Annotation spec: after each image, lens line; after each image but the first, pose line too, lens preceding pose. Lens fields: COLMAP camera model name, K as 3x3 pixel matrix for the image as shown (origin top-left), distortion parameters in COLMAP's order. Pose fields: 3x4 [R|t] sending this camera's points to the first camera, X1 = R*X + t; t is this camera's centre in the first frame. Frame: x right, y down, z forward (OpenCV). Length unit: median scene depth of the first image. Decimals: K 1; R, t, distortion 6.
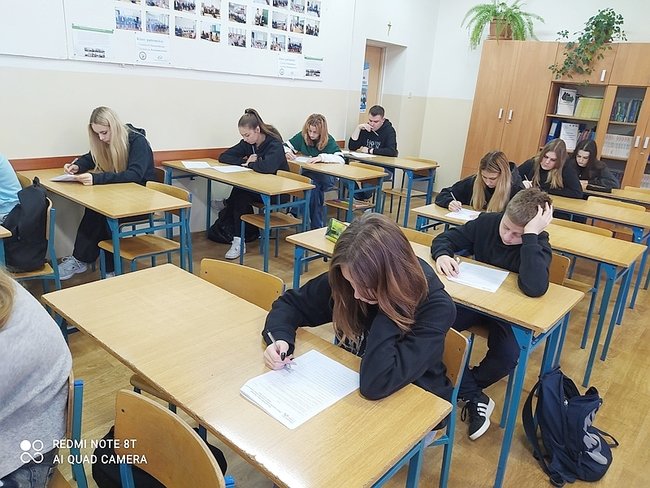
lens RADIAL K [[487.2, 0, 331.1], [0, 487.2, 248.5], [0, 0, 1]] dist [0.020491, -0.031304]
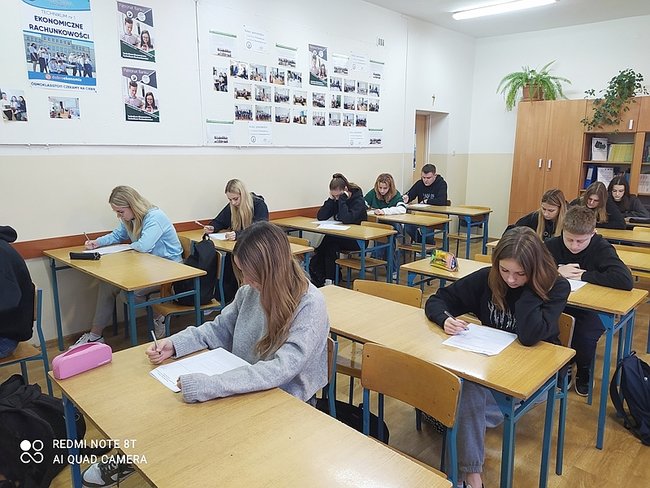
lens RADIAL K [[481.9, 0, 324.1], [0, 481.9, 243.9], [0, 0, 1]] dist [0.056655, -0.065787]
pose [[0.996197, -0.056917, -0.065976, -0.108512], [0.048006, 0.990408, -0.129567, 0.038580], [0.072717, 0.125907, 0.989373, -0.158911]]
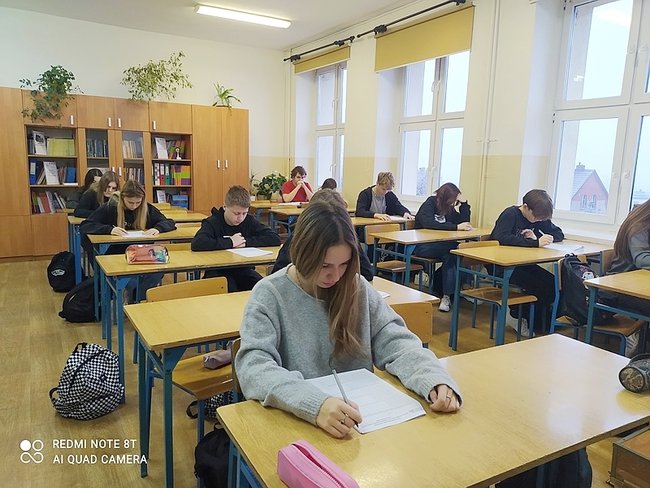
lens RADIAL K [[481.9, 0, 318.5], [0, 481.9, 243.1], [0, 0, 1]] dist [0.056655, -0.065787]
pose [[0.323078, -0.216326, 0.921316, -0.460094], [0.294627, 0.948135, 0.119307, -0.037369], [-0.899342, 0.232899, 0.370057, 0.097072]]
